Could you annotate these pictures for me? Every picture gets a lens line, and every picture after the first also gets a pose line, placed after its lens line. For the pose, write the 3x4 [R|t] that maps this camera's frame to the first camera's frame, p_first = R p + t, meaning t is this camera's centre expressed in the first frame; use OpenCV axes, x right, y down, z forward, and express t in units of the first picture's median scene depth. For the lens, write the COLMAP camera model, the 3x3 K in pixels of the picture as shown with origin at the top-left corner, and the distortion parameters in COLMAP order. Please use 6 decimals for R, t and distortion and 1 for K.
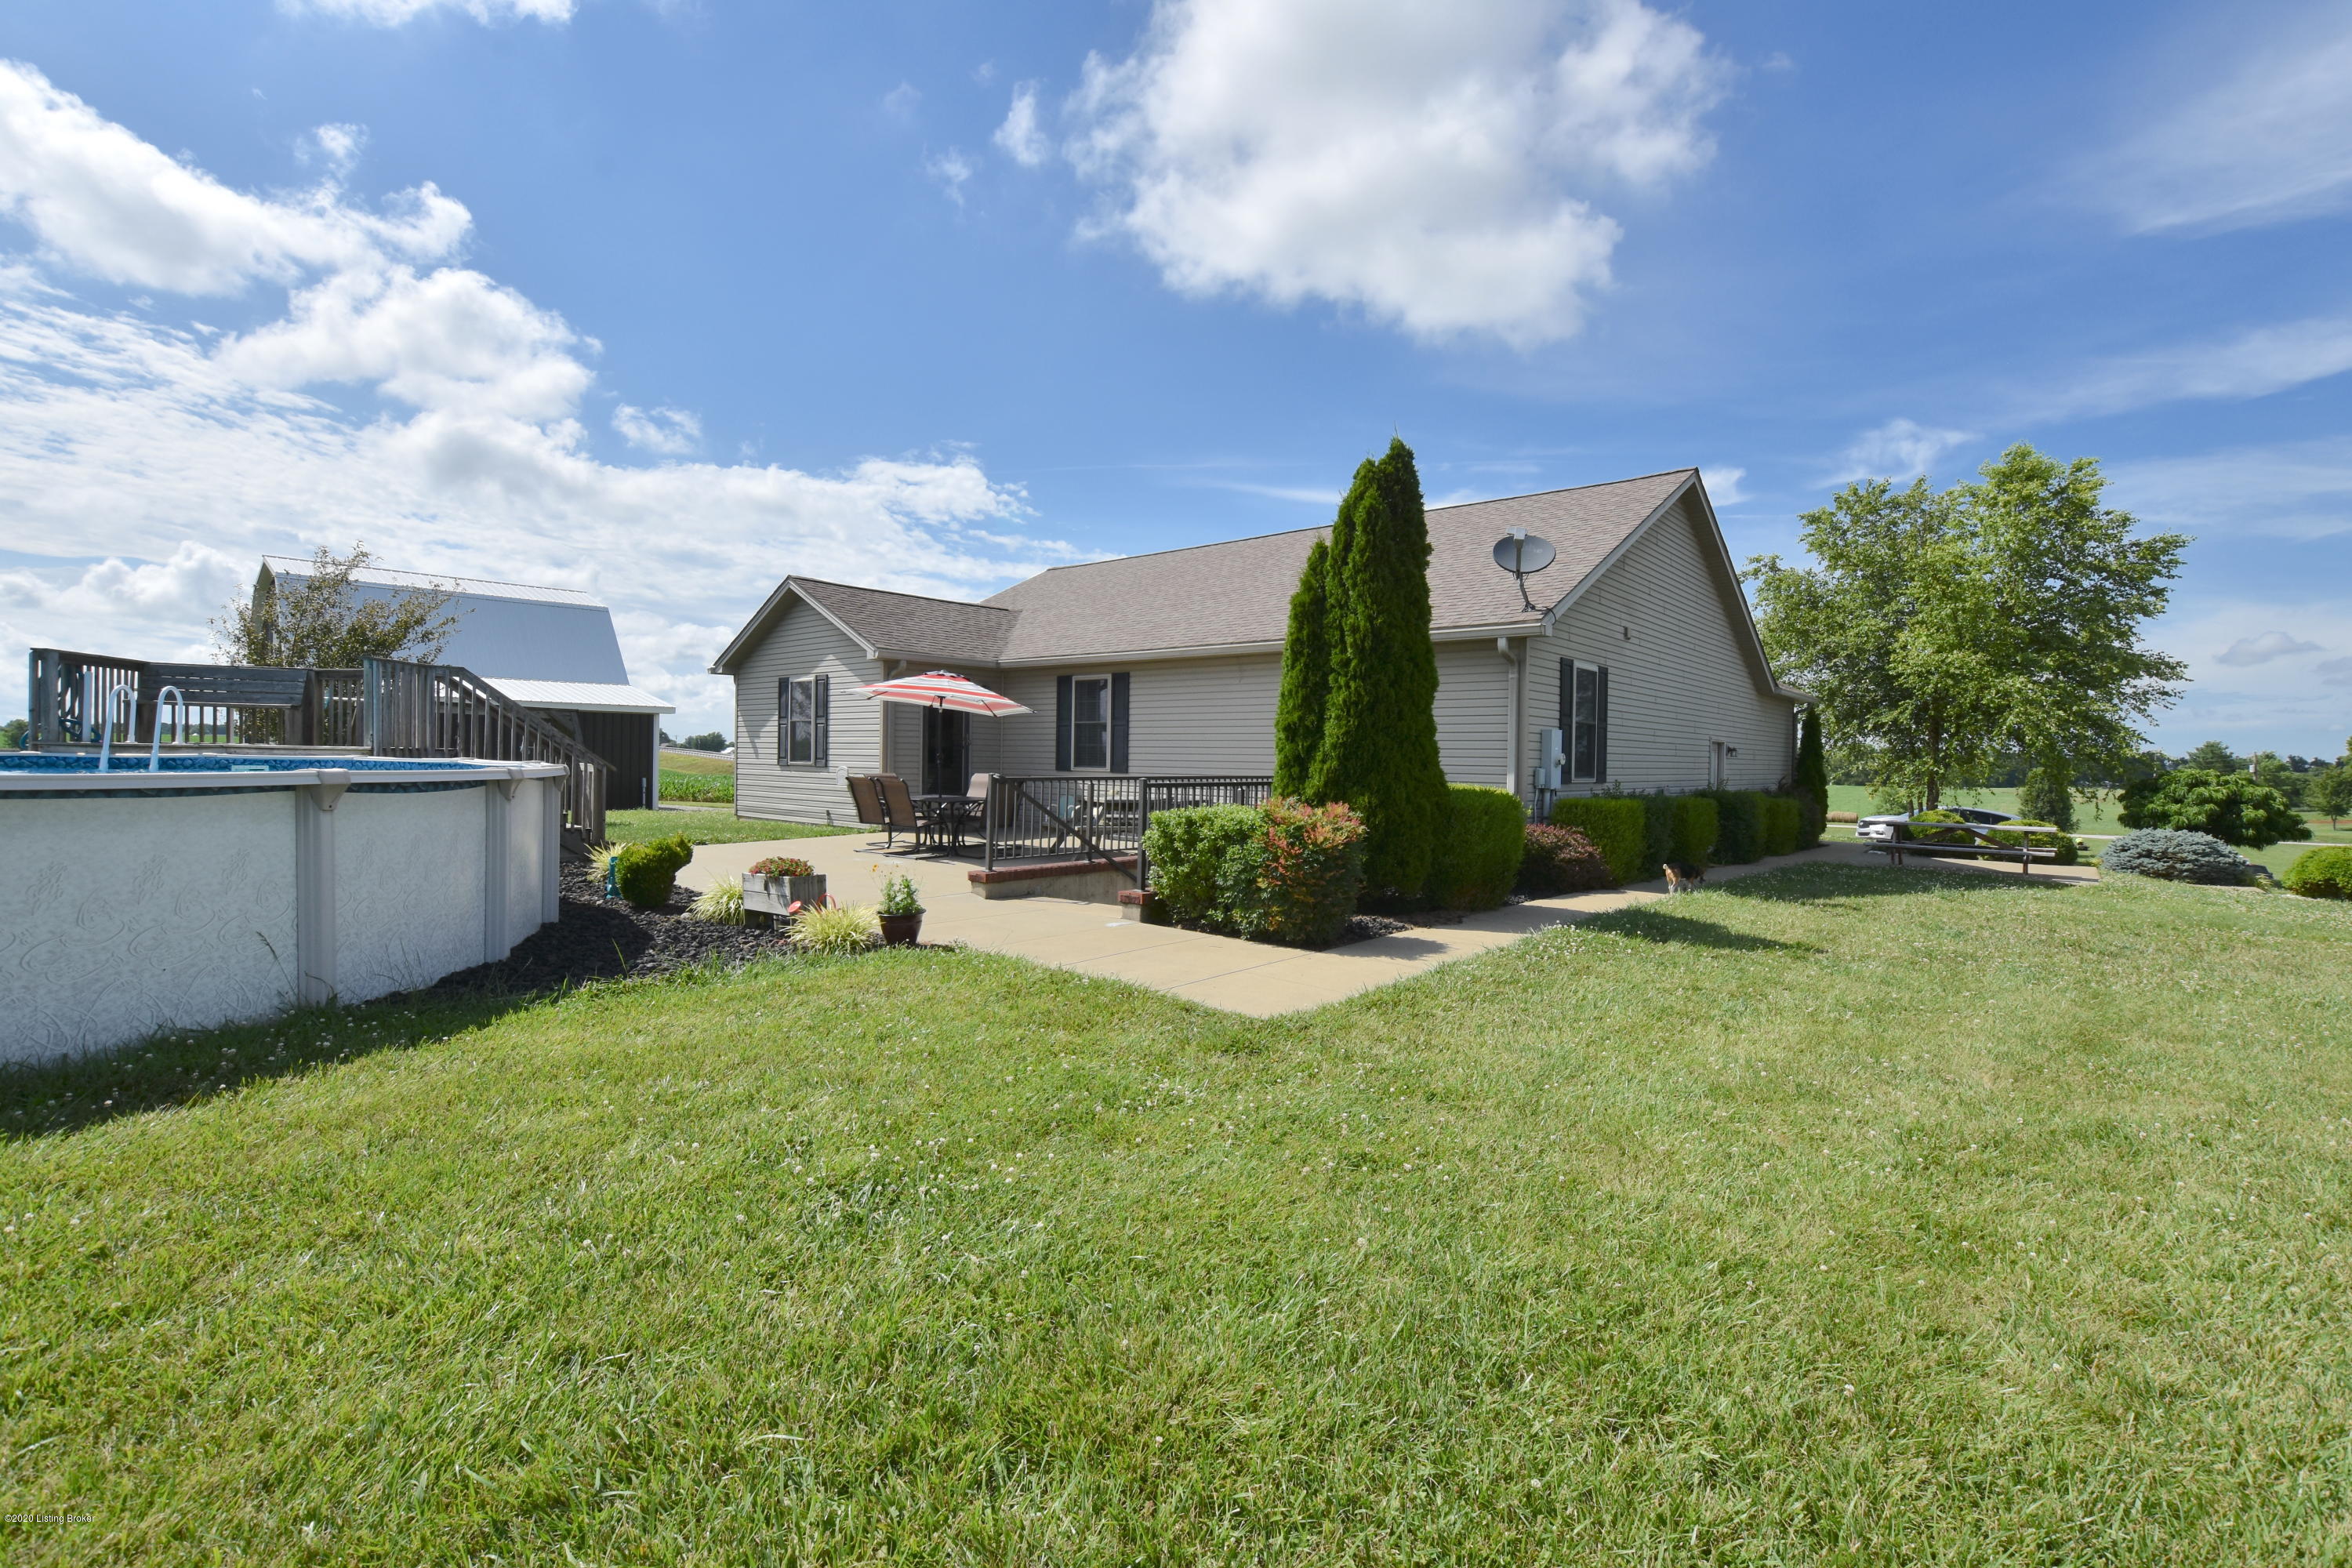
lens RADIAL K [[1036.3, 0, 1183.8], [0, 1036.3, 766.8], [0, 0, 1]] dist [-0.030783, 0.003706]
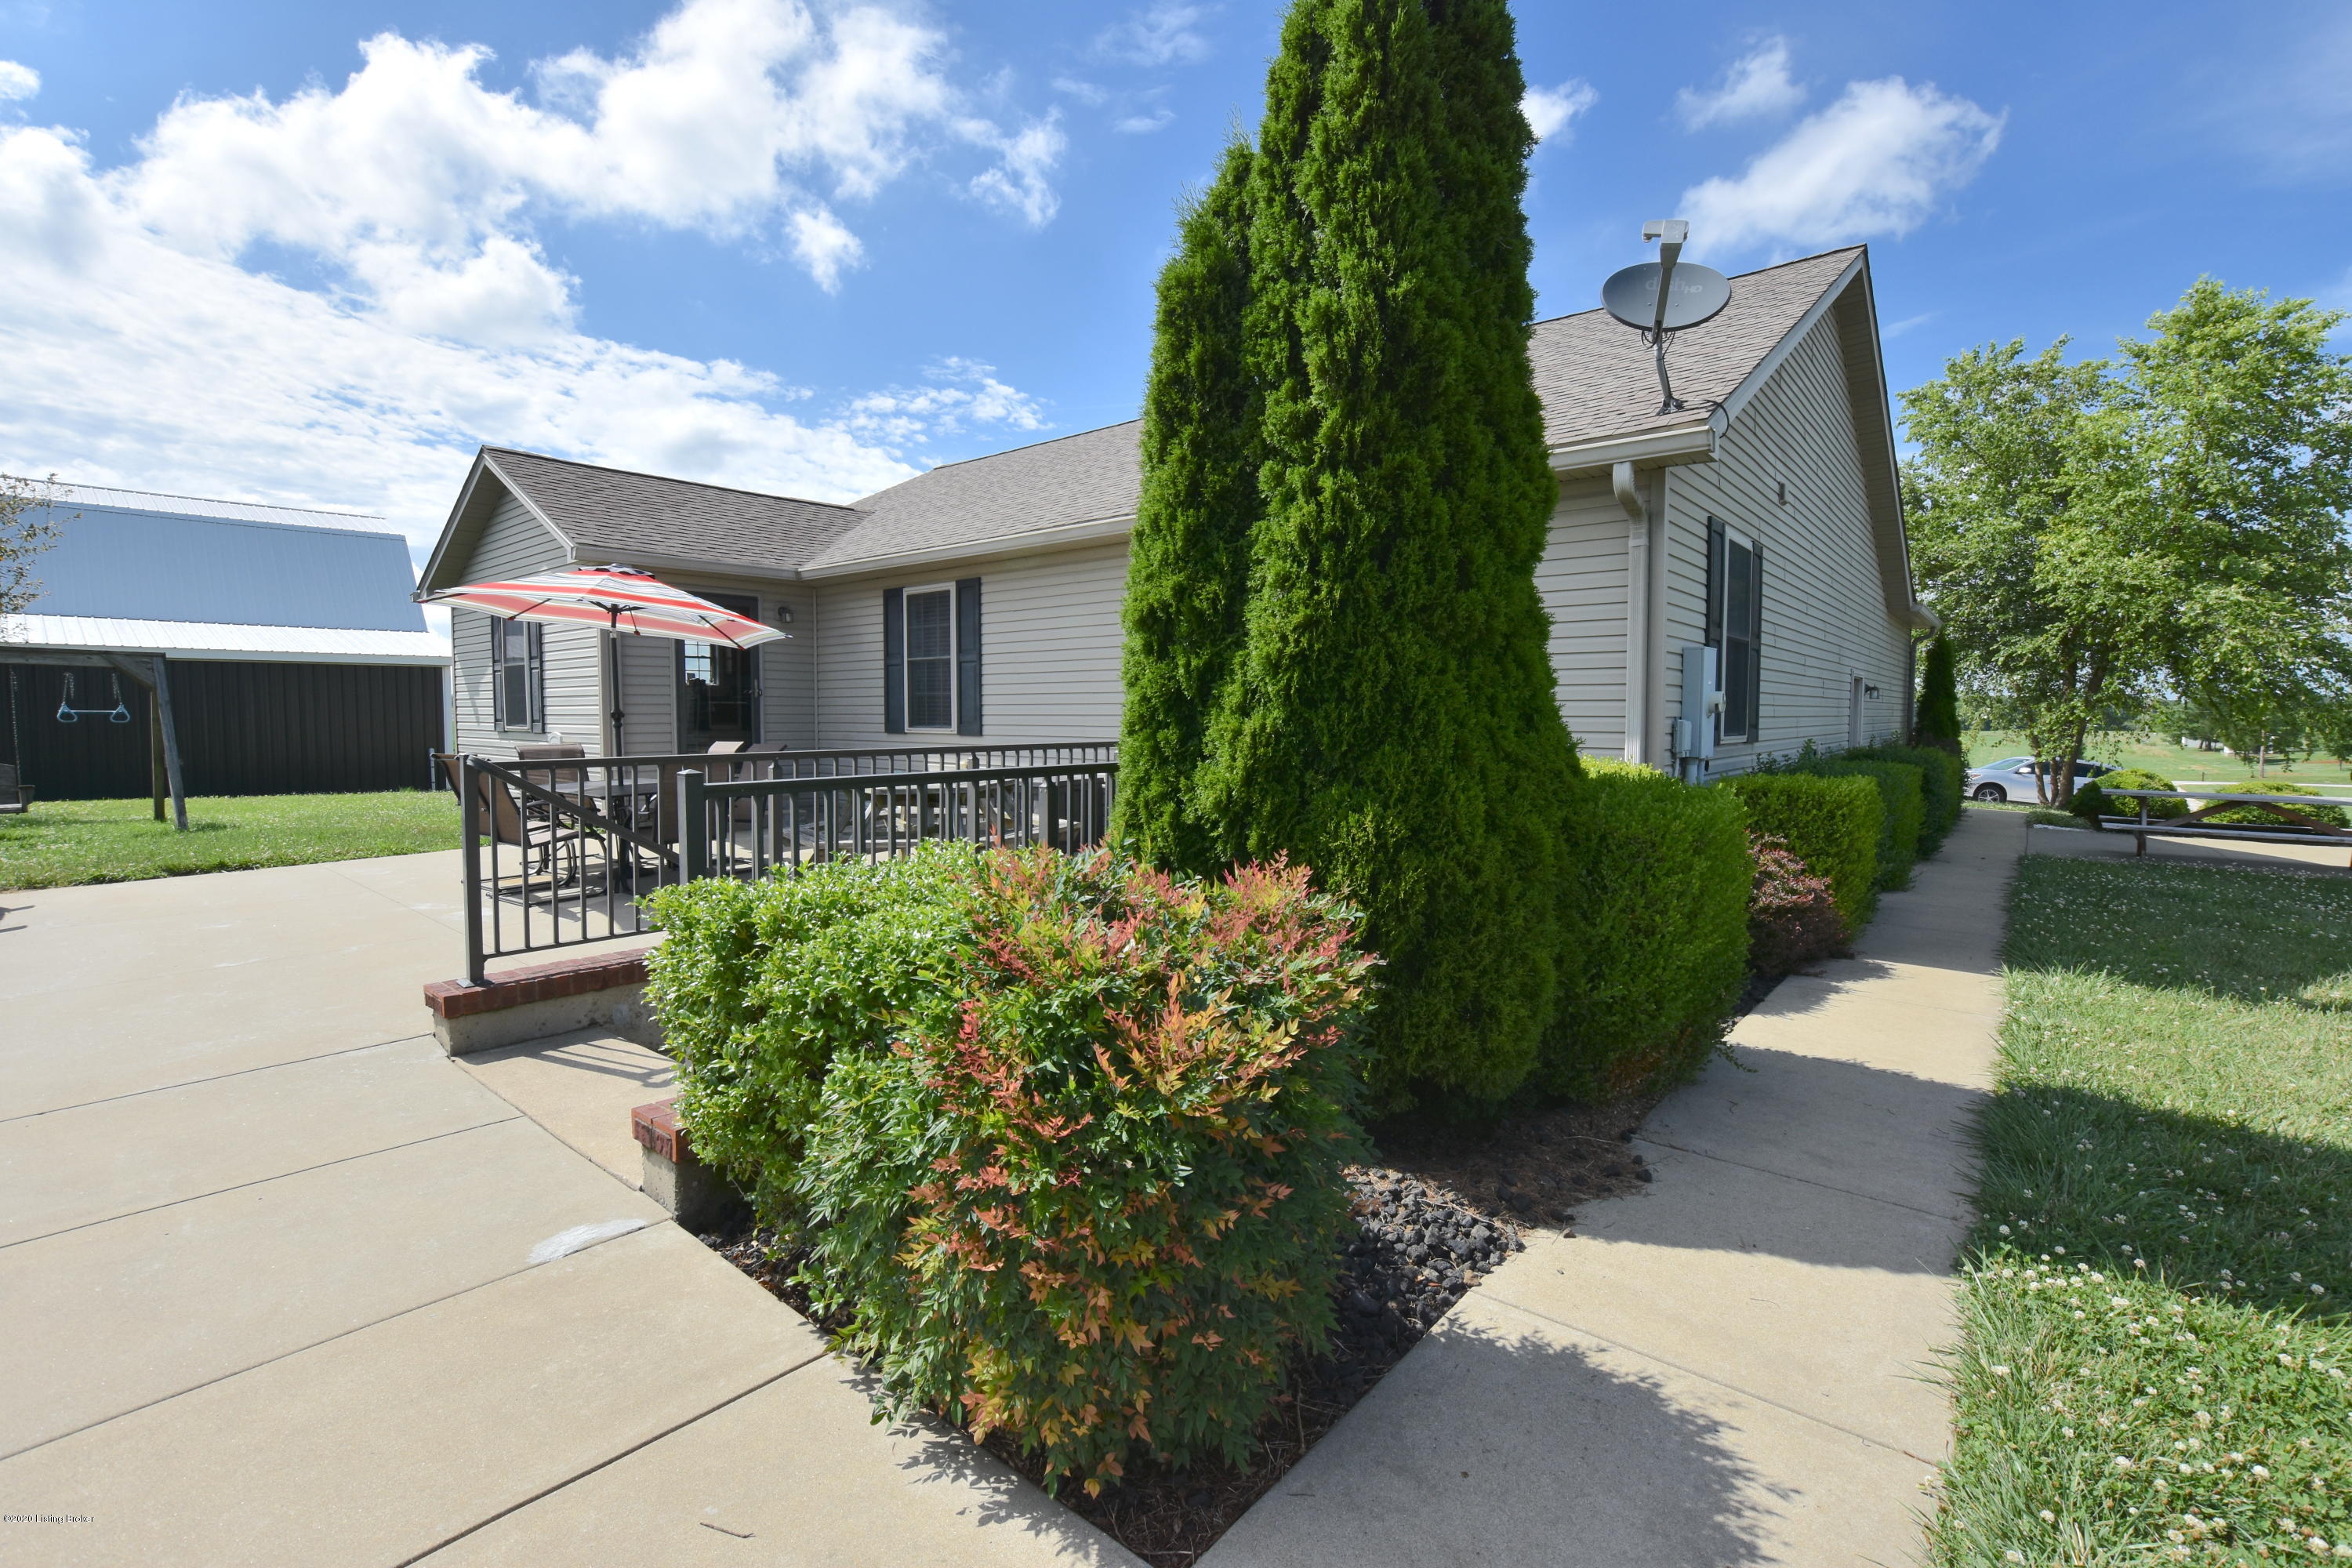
lens RADIAL K [[1036.3, 0, 1183.8], [0, 1036.3, 766.8], [0, 0, 1]] dist [-0.030783, 0.003706]
pose [[0.999742, -0.015811, 0.016302, 0.082836], [0.015084, 0.998929, 0.043746, -0.001437], [-0.016976, -0.043489, 0.998910, 0.497670]]
